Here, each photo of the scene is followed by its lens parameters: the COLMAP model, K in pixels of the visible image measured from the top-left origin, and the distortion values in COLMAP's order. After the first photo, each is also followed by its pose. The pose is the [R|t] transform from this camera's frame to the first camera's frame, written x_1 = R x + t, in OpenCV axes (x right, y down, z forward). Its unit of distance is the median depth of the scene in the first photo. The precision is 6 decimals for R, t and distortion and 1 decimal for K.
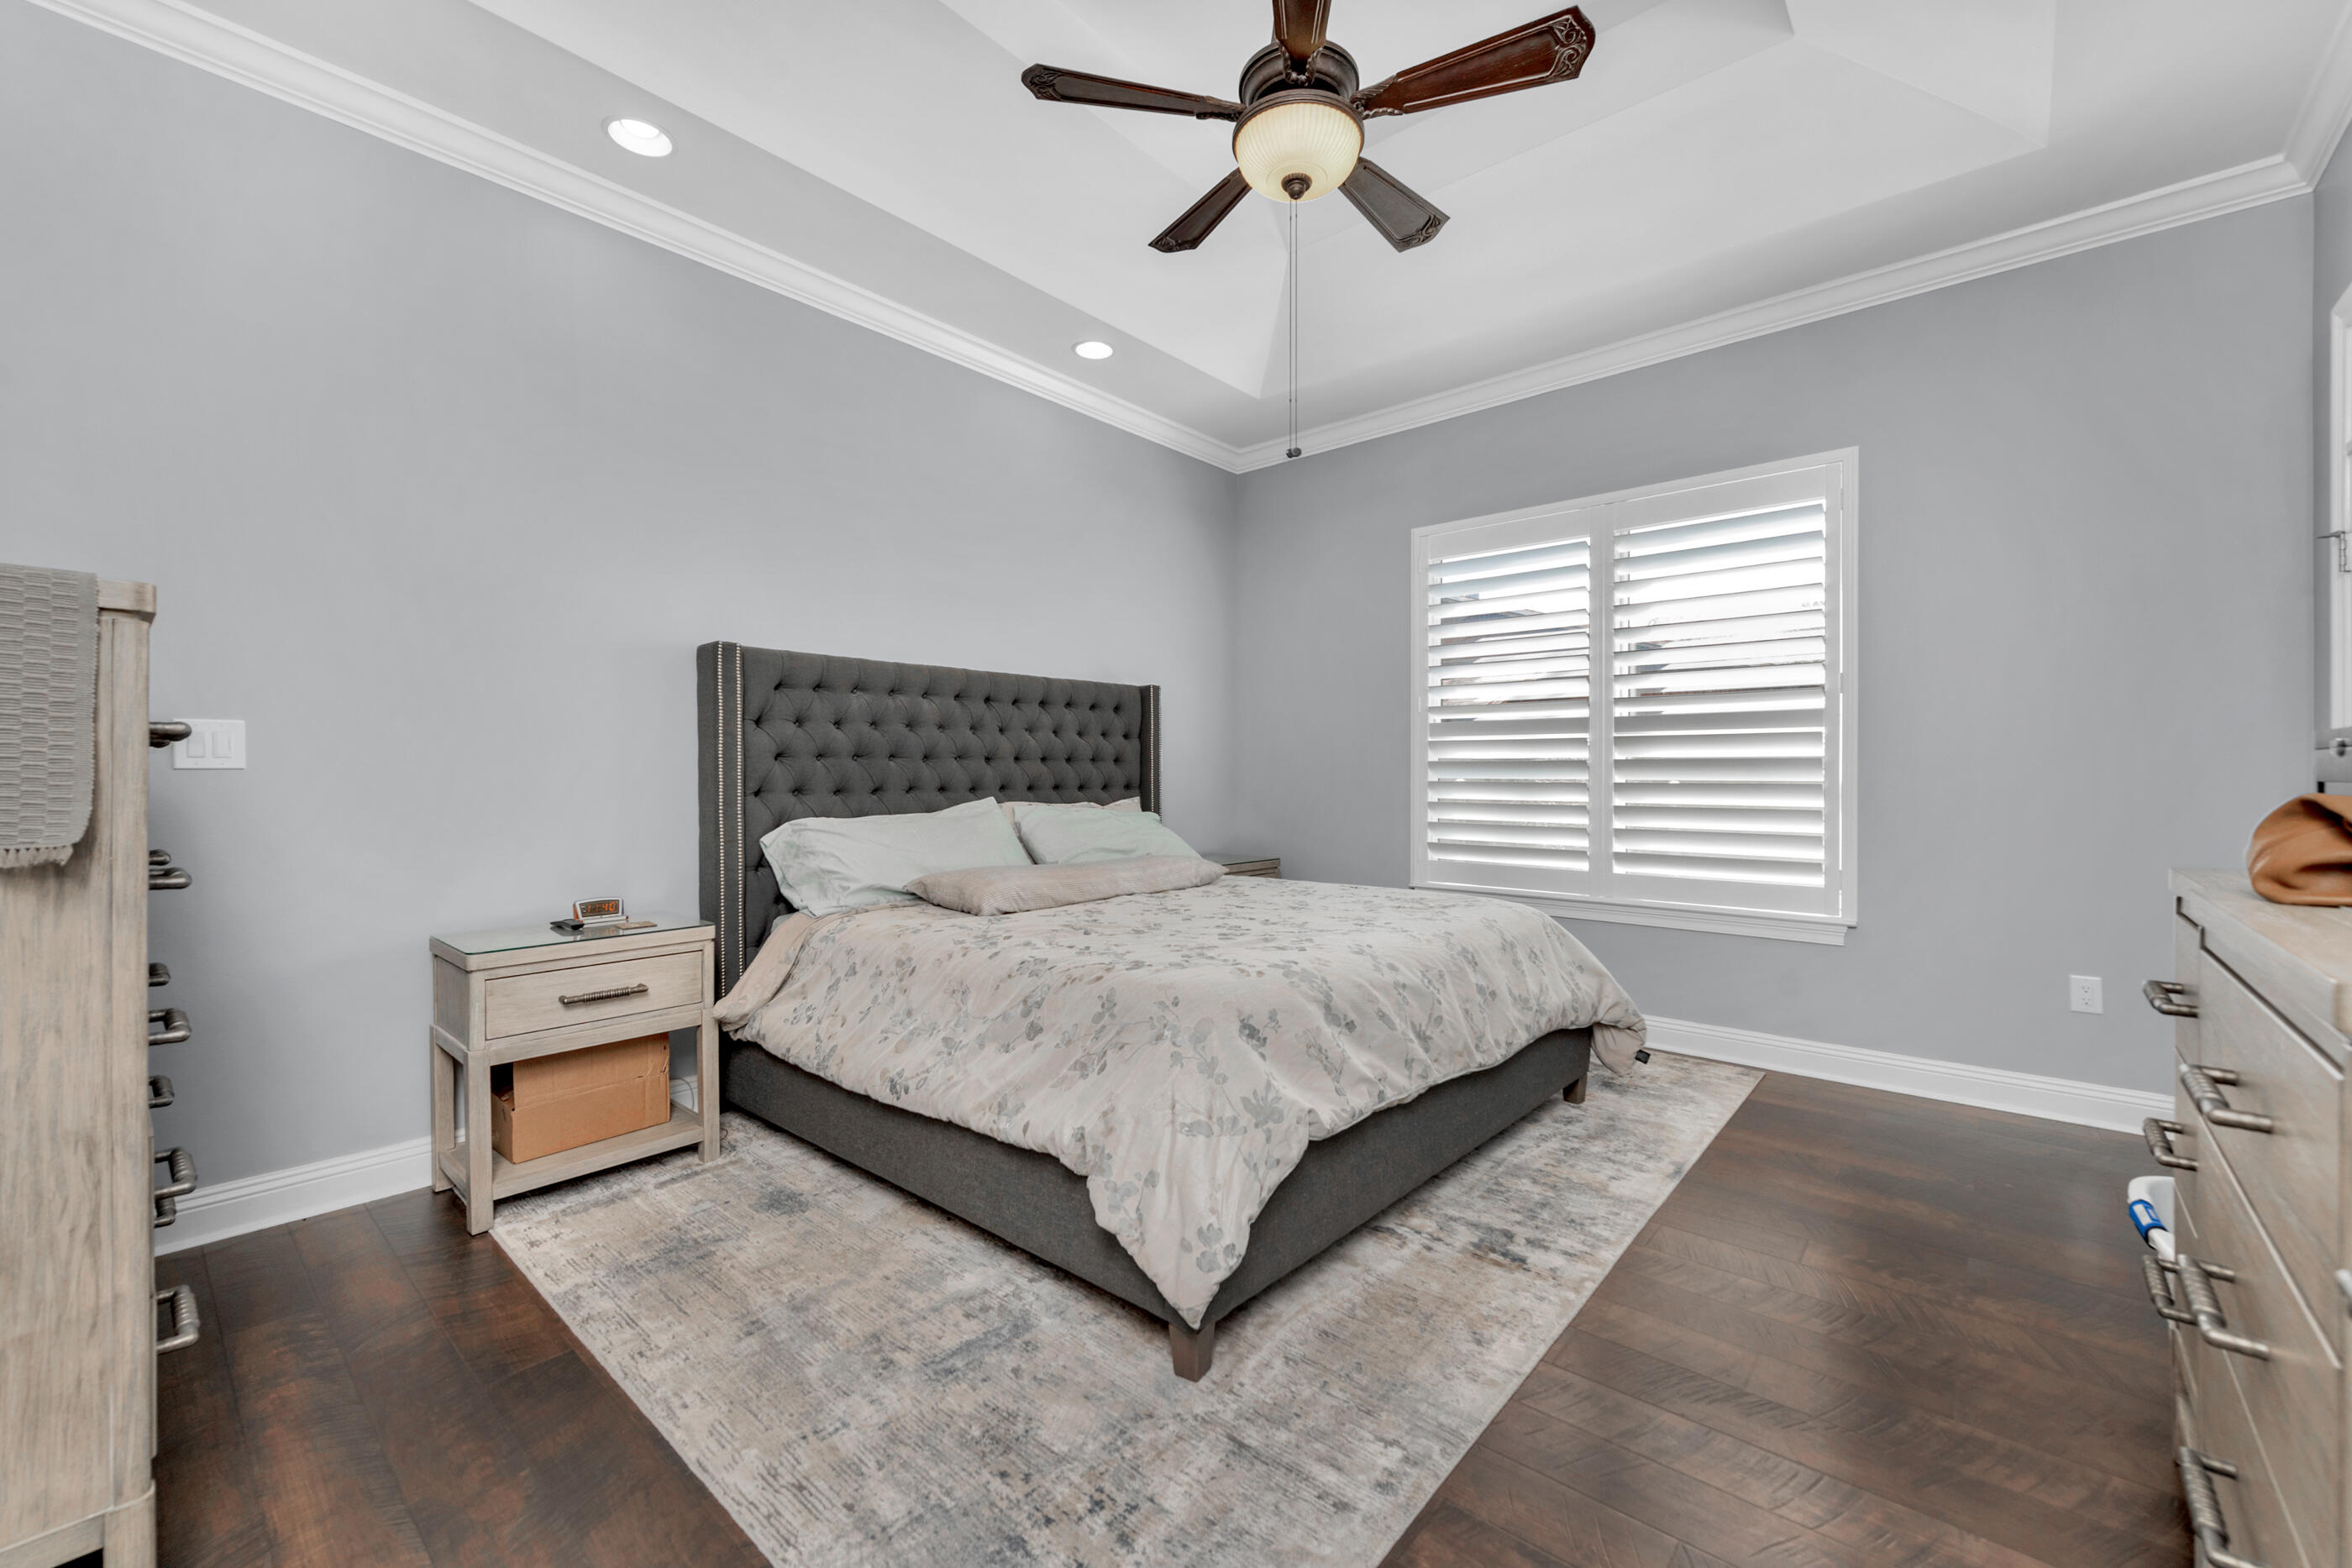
lens RADIAL K [[976.0, 0, 1216.0], [0, 976.0, 771.5], [0, 0, 1]] dist [0.014749, -0.000135]
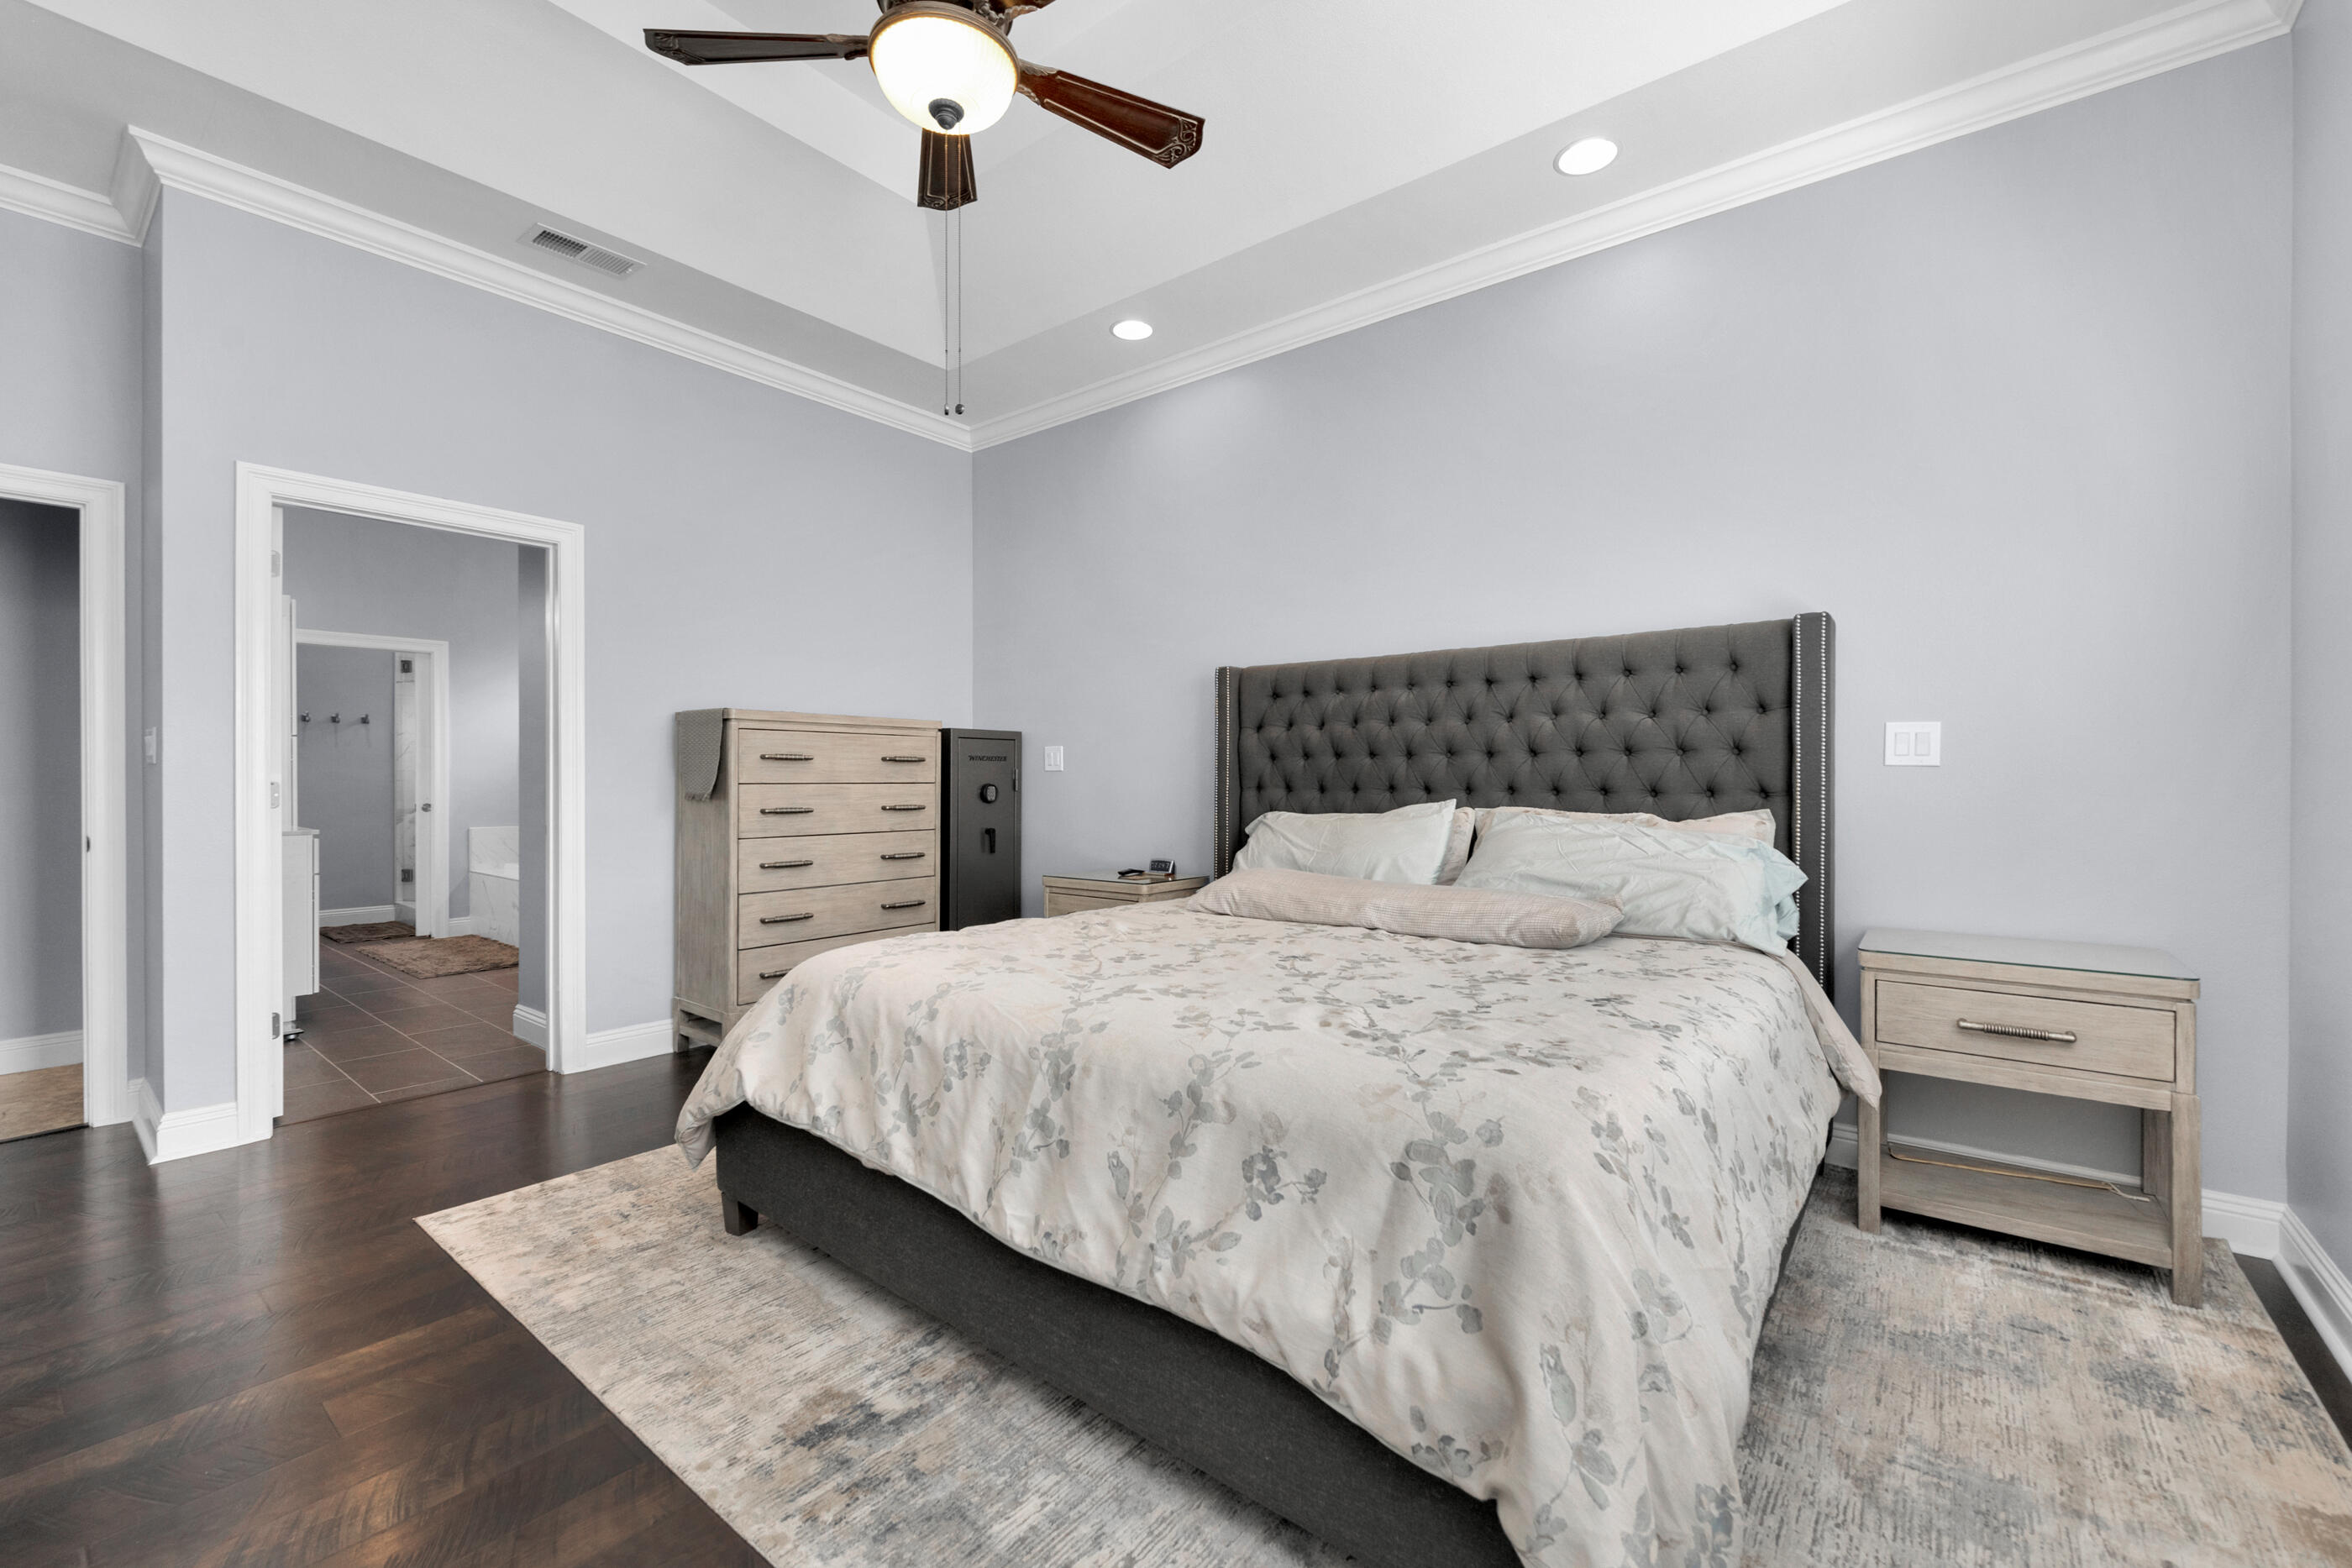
lens RADIAL K [[978.4, 0, 1170.8], [0, 978.4, 786.3], [0, 0, 1]] dist [-0.001296, -0.000431]
pose [[-0.005517, 0.005861, -0.999968, 0.629218], [0.001765, 0.999981, 0.005852, 0.009856], [0.999983, -0.001733, -0.005528, 0.785222]]
